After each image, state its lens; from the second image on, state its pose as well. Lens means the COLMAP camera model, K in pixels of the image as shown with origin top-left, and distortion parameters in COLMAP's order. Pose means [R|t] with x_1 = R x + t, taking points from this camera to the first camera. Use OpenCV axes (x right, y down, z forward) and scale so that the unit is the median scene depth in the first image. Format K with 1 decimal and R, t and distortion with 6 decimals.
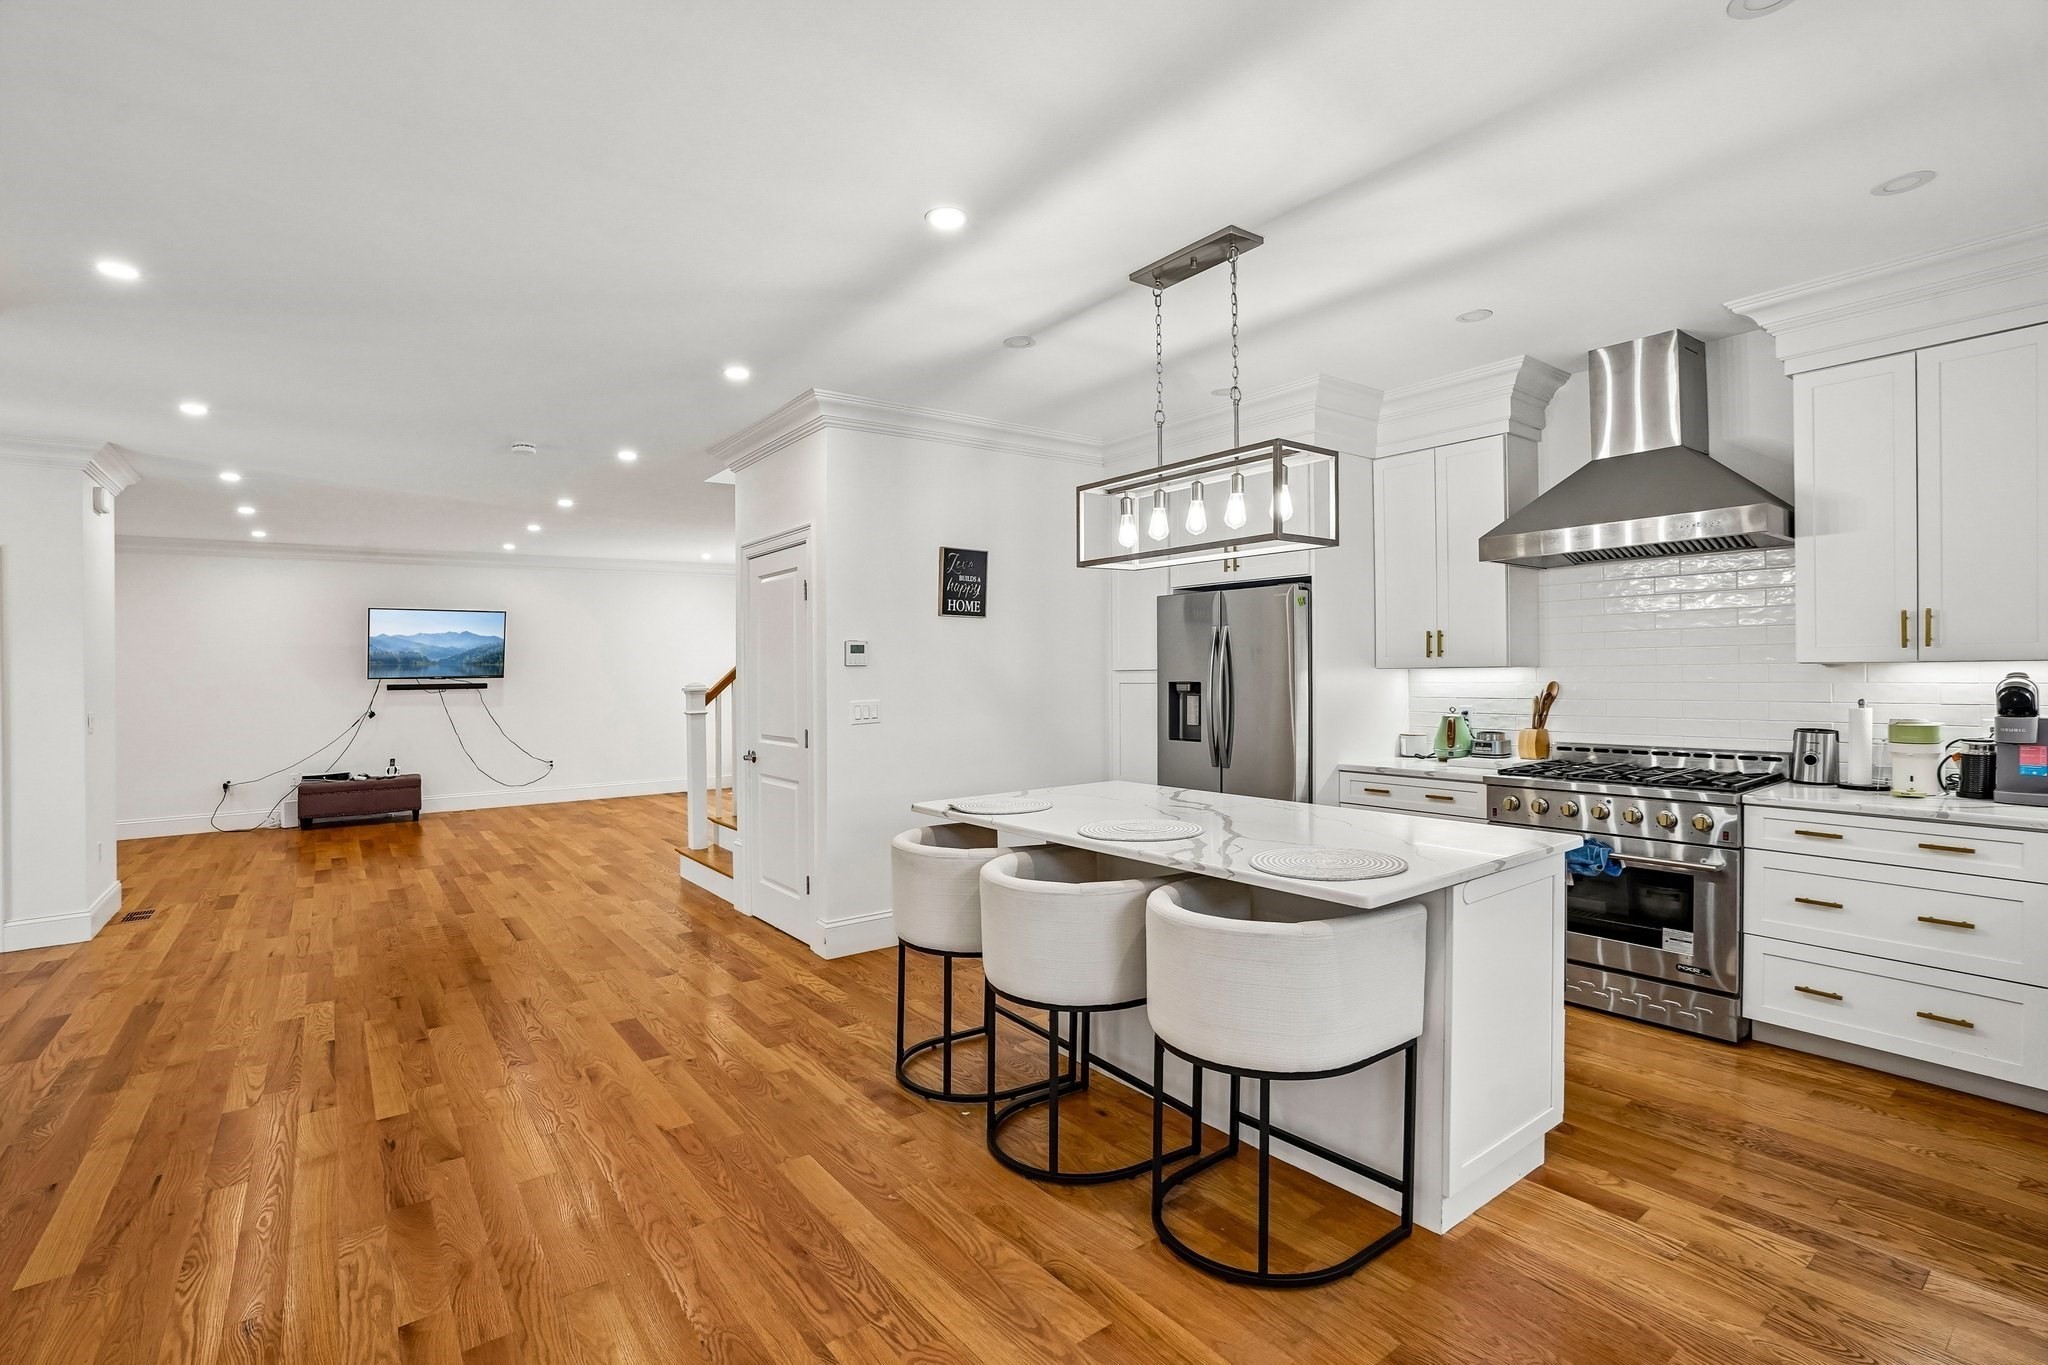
lens RADIAL K [[947.0, 0, 1026.6], [0, 947.0, 674.7], [0, 0, 1]] dist [-0.073049, 0.029155]
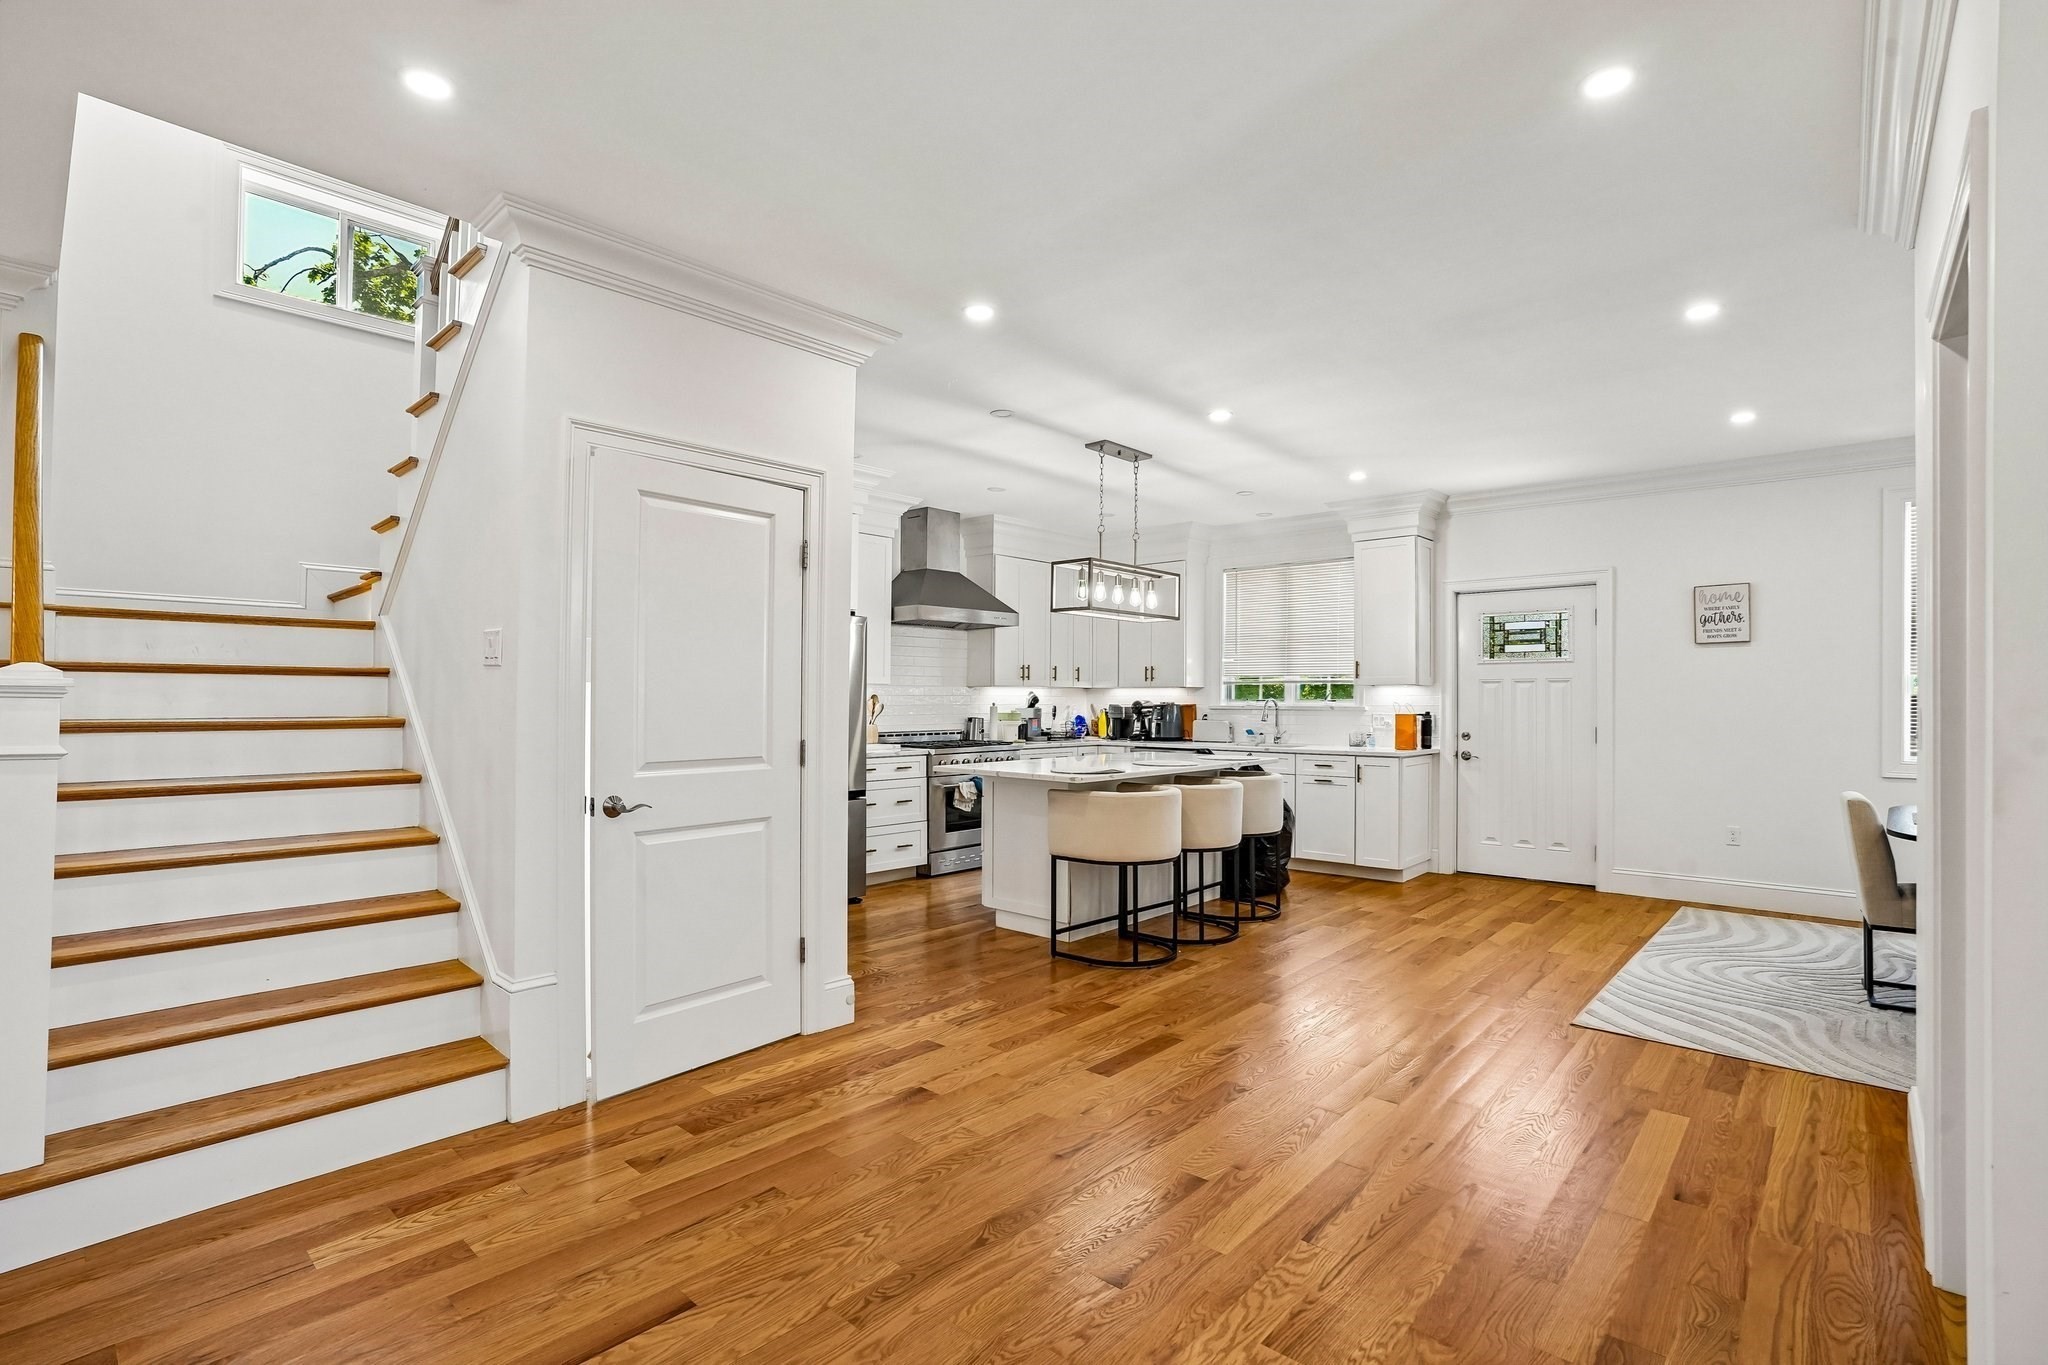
lens RADIAL K [[947.0, 0, 1026.6], [0, 947.0, 674.7], [0, 0, 1]] dist [-0.073049, 0.029155]
pose [[-0.185306, 0.041451, 0.981806, -1.332045], [0.006136, 0.999139, -0.041025, 0.052131], [-0.982662, -0.001578, -0.185401, 1.285618]]
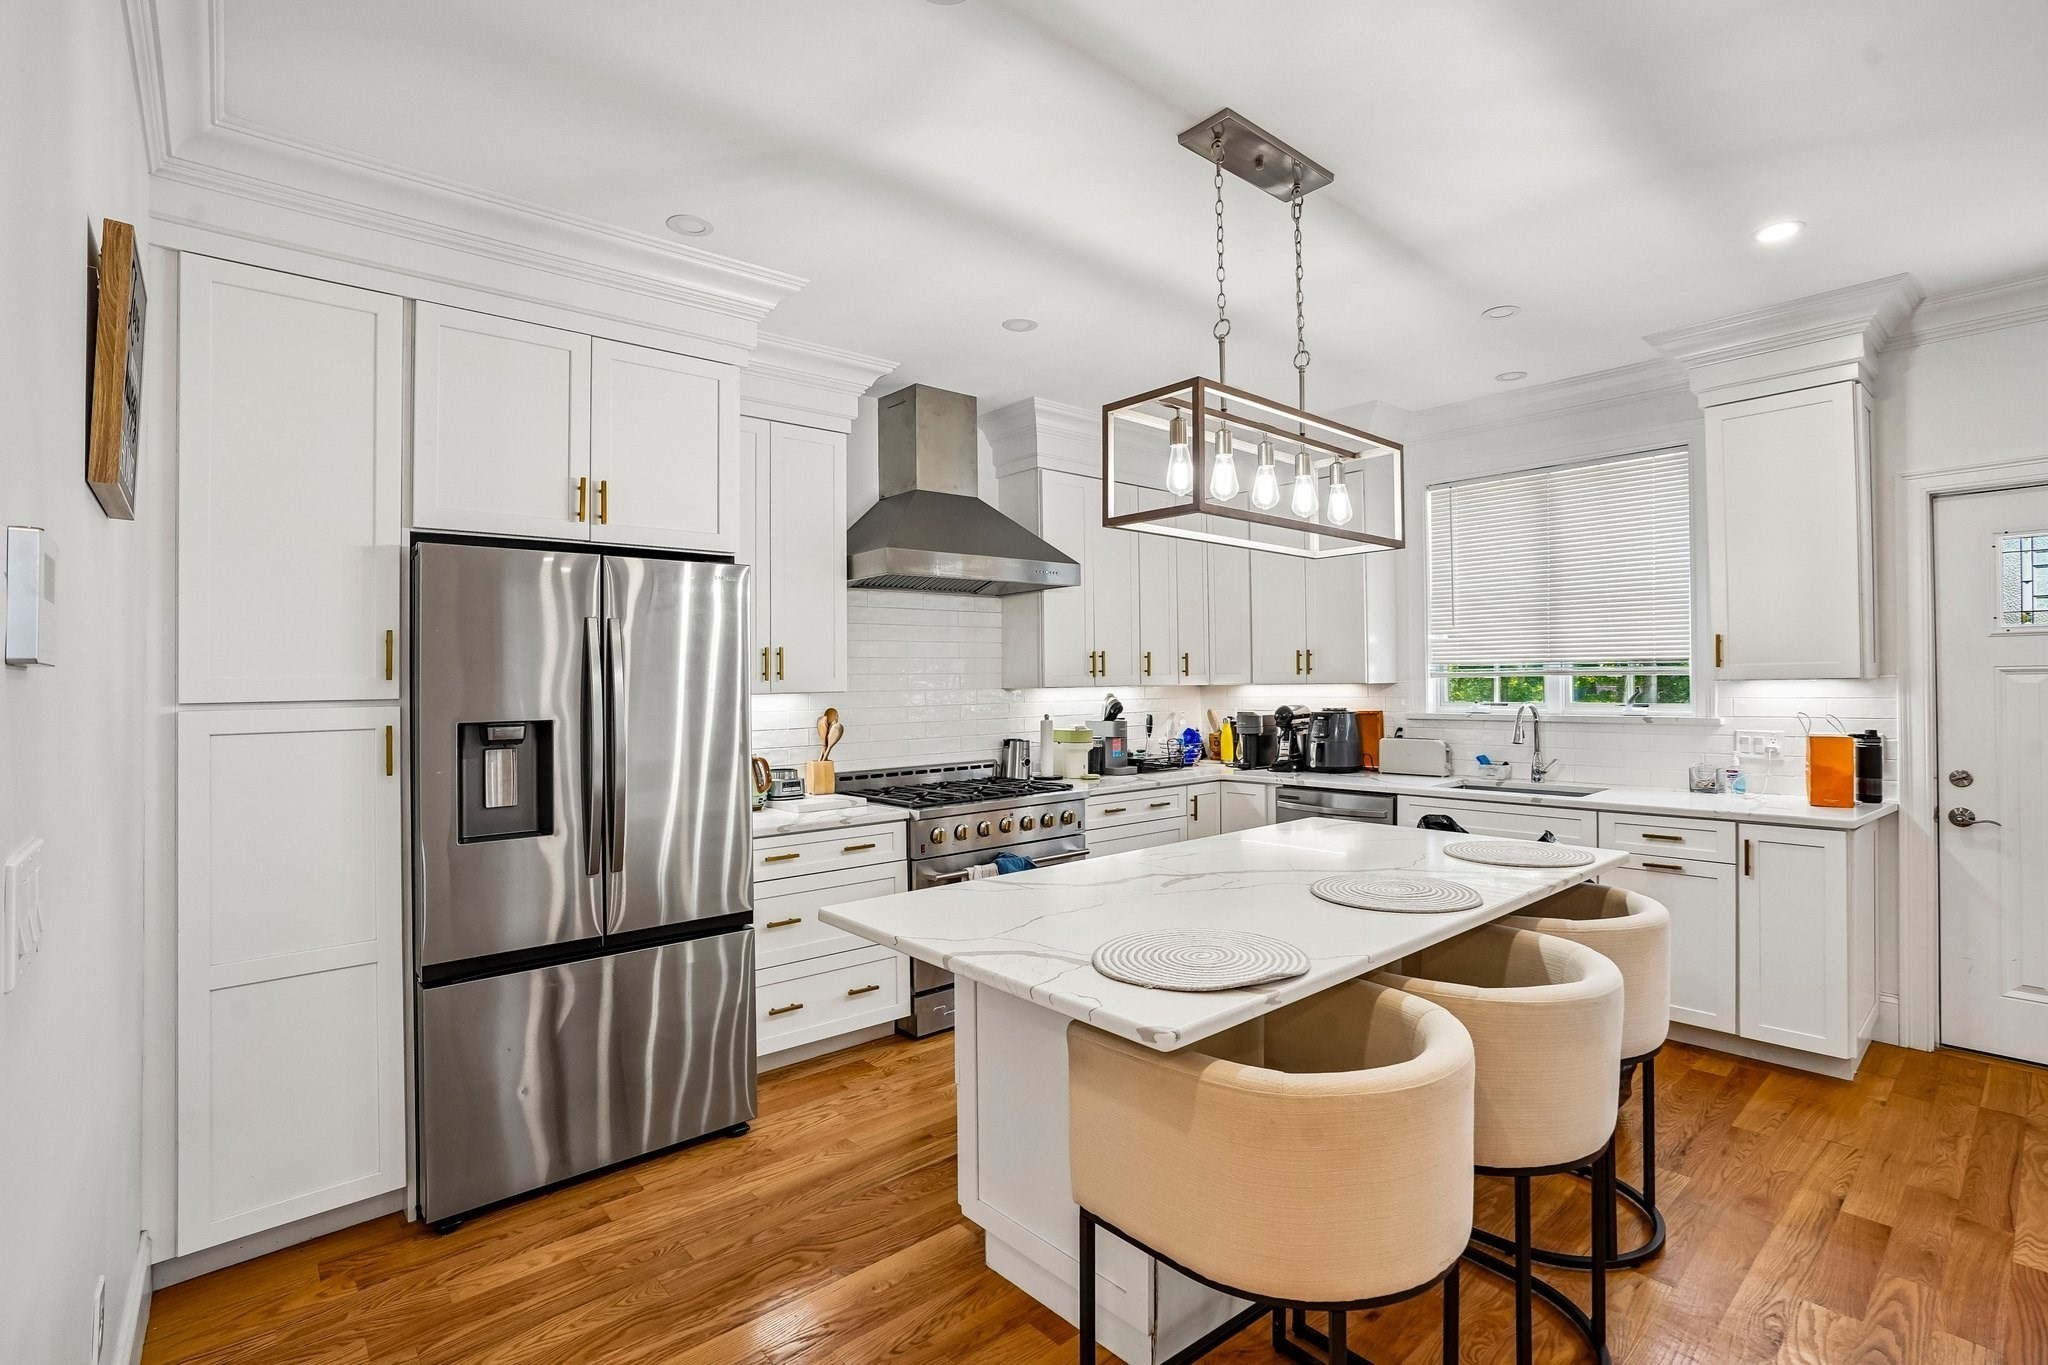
lens RADIAL K [[947.0, 0, 1026.6], [0, 947.0, 674.7], [0, 0, 1]] dist [-0.073049, 0.029155]
pose [[-0.062667, 0.025363, 0.997712, -0.482967], [0.019470, 0.999518, -0.024186, 0.001382], [-0.997845, 0.017910, -0.063131, 1.061335]]
